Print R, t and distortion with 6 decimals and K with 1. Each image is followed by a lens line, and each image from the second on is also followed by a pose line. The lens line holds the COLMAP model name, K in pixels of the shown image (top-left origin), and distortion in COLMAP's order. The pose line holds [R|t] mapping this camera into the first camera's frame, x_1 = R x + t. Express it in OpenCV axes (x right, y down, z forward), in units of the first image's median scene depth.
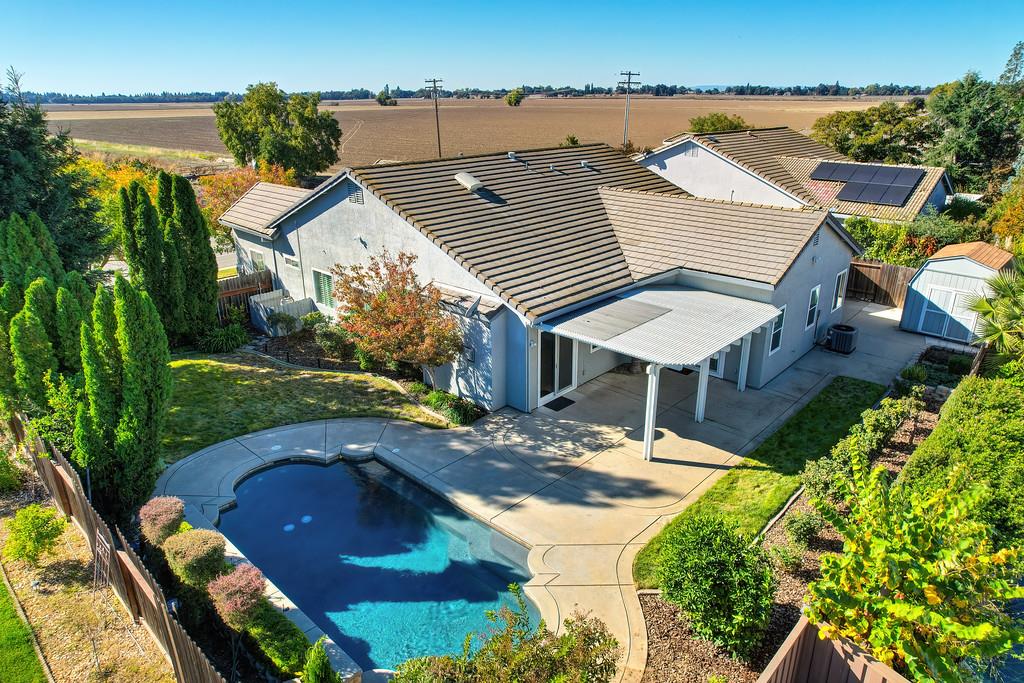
lens RADIAL K [[653.6, 0, 512.0], [0, 653.6, 341.5], [0, 0, 1]] dist [-0.062803, 0.058010]
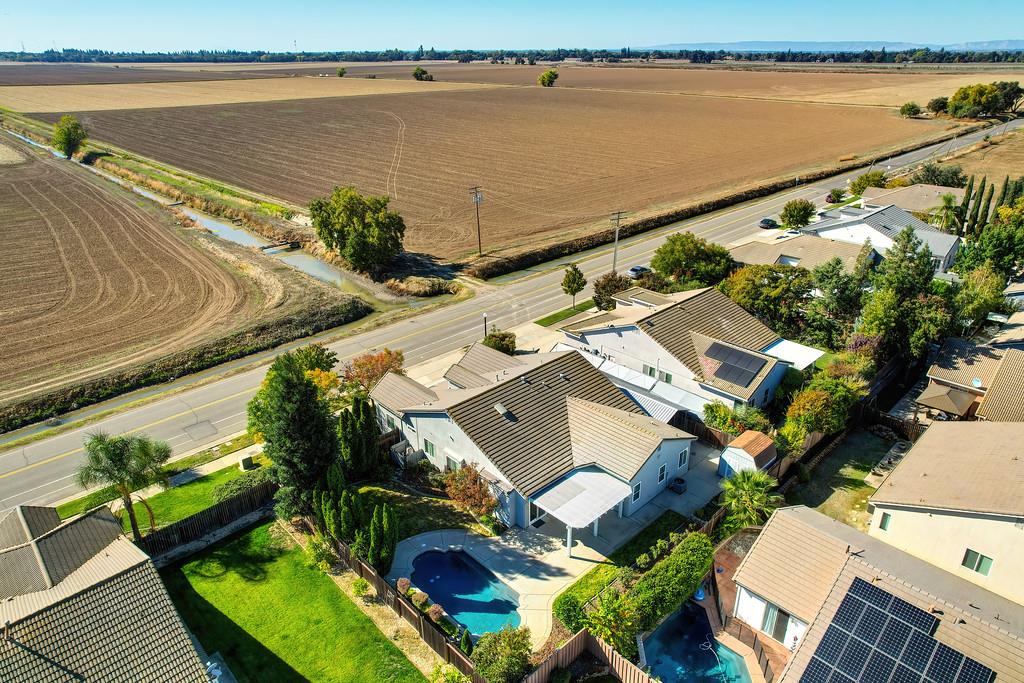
lens RADIAL K [[653.6, 0, 512.0], [0, 653.6, 341.5], [0, 0, 1]] dist [-0.062803, 0.058010]
pose [[0.998738, 0.023977, -0.044140, 0.068249], [-0.021355, 0.998032, 0.058952, -0.705467], [0.045467, -0.057935, 0.997284, -1.315777]]
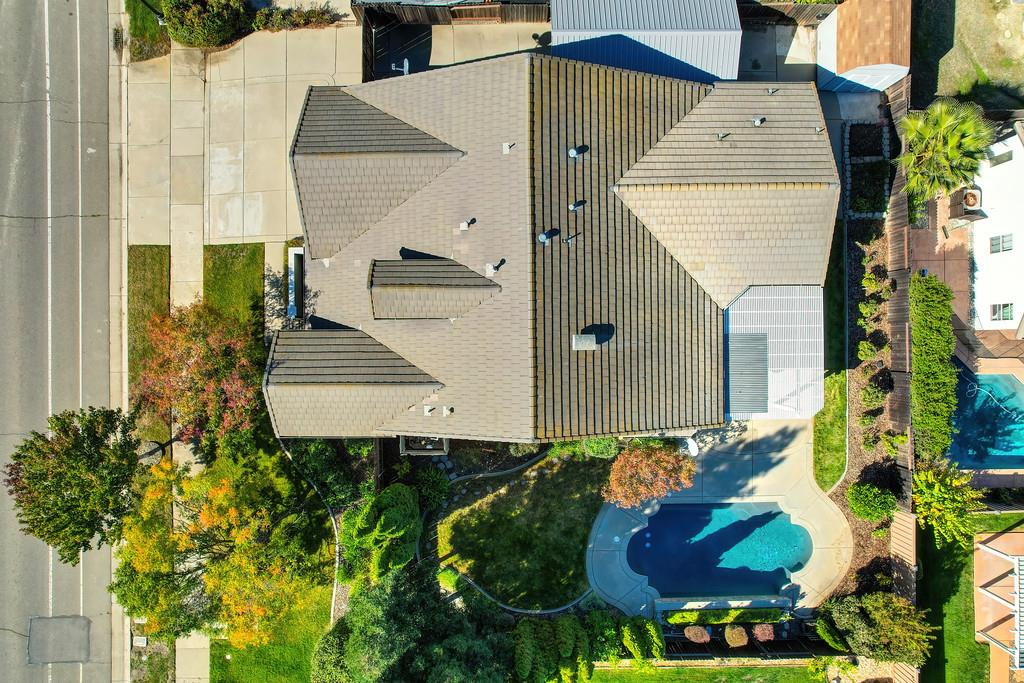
lens RADIAL K [[653.6, 0, 512.0], [0, 653.6, 341.5], [0, 0, 1]] dist [-0.062803, 0.058010]
pose [[0.732208, -0.680345, 0.031657, -0.232475], [0.227515, 0.288140, 0.930168, -1.537427], [-0.641956, -0.673874, 0.365767, 0.814341]]
